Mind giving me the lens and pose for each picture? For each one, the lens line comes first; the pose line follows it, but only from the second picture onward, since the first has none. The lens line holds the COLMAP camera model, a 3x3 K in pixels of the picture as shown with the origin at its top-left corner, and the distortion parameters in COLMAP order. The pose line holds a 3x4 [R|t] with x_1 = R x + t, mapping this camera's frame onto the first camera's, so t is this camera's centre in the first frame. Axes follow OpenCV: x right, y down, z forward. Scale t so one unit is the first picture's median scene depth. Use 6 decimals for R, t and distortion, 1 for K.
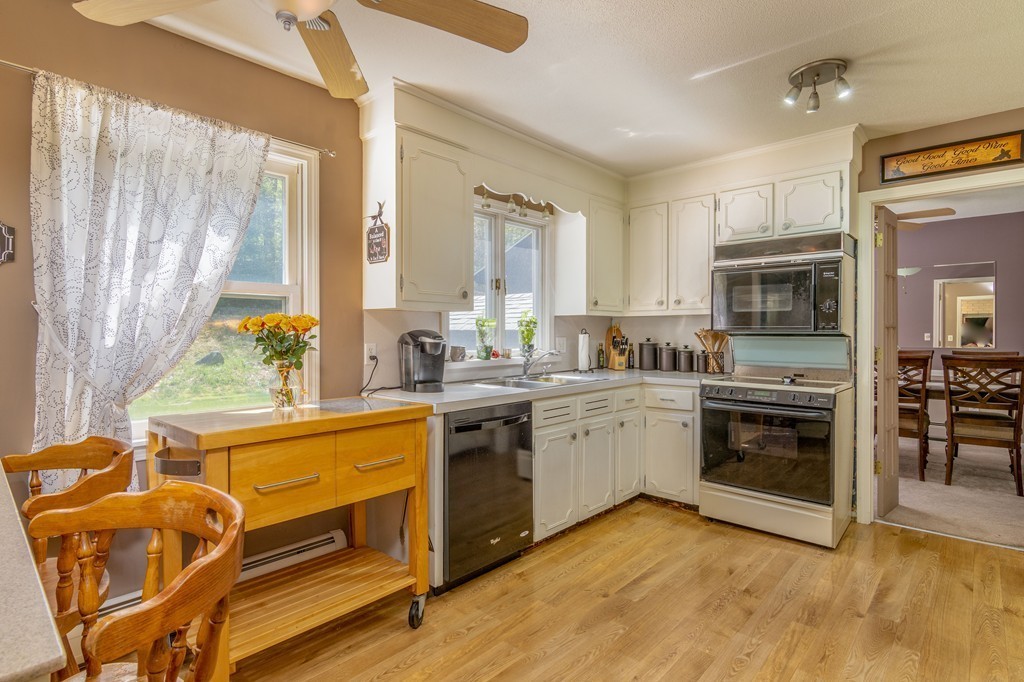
lens RADIAL K [[495.3, 0, 512.9], [0, 495.3, 337.2], [0, 0, 1]] dist [-0.018479, -0.000771]
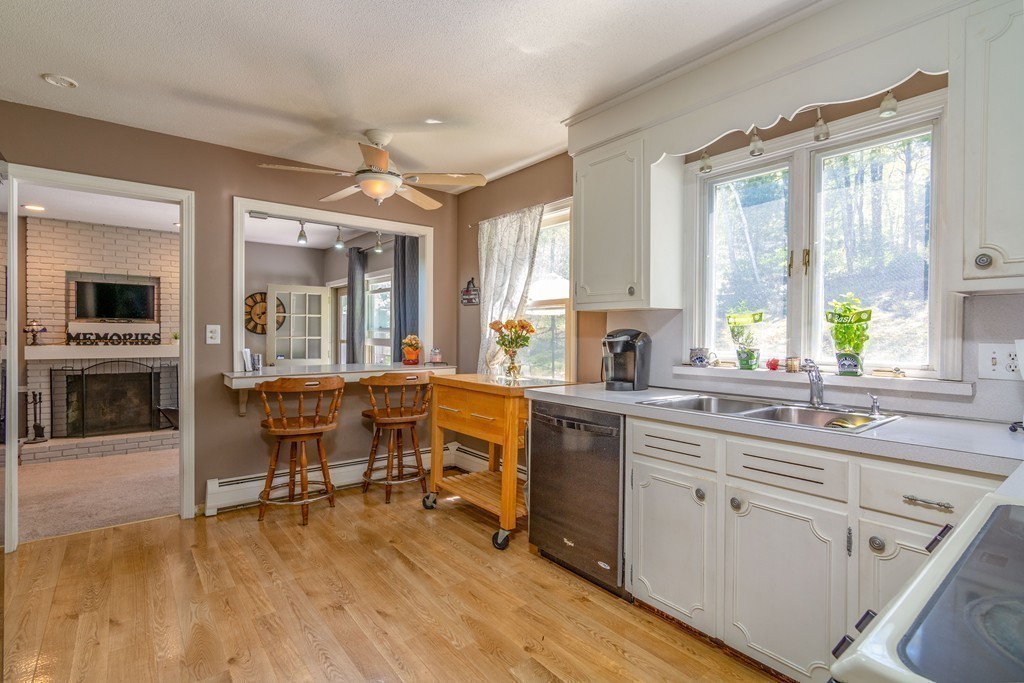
lens RADIAL K [[488.3, 0, 504.7], [0, 488.3, 335.2], [0, 0, 1]] dist [0.000366, 0.000013]
pose [[-0.147737, 0.000506, -0.989027, 1.024469], [-0.014824, 0.999886, 0.002726, -0.001178], [0.988916, 0.015064, -0.147713, 1.097214]]
